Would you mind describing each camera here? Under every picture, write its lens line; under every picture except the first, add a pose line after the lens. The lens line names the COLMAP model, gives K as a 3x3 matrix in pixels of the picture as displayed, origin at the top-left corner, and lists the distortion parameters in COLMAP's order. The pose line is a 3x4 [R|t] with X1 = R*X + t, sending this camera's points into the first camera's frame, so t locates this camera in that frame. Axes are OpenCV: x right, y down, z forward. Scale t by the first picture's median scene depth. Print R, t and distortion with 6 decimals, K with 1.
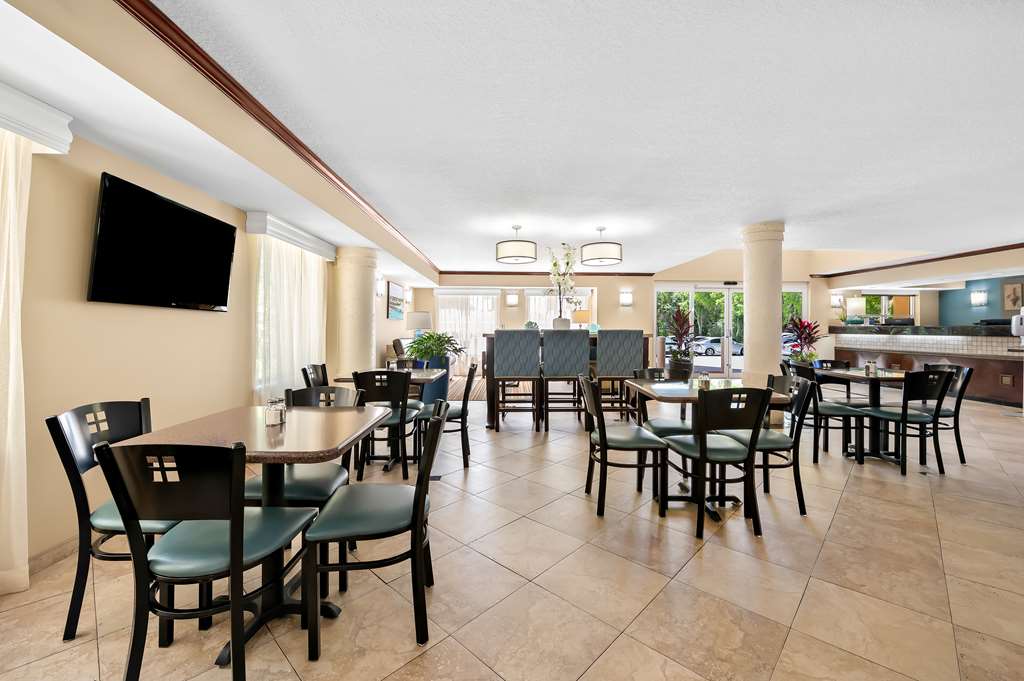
lens RADIAL K [[401.0, 0, 514.0], [0, 401.0, 337.9], [0, 0, 1]] dist [-0.003799, -0.000170]
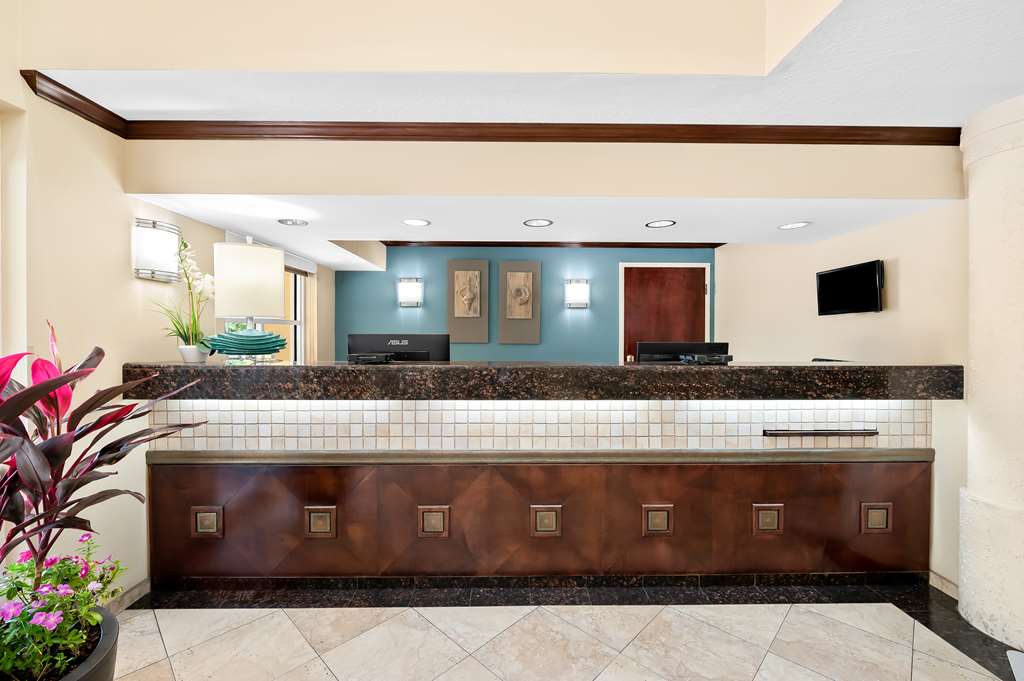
lens RADIAL K [[436.3, 0, 512.8], [0, 436.3, 335.7], [0, 0, 1]] dist [-0.002947, -0.000303]
pose [[-0.069440, -0.017383, 0.997435, 0.616227], [0.014211, 0.999729, 0.018412, -0.053217], [-0.997485, 0.015453, -0.069174, 0.919297]]
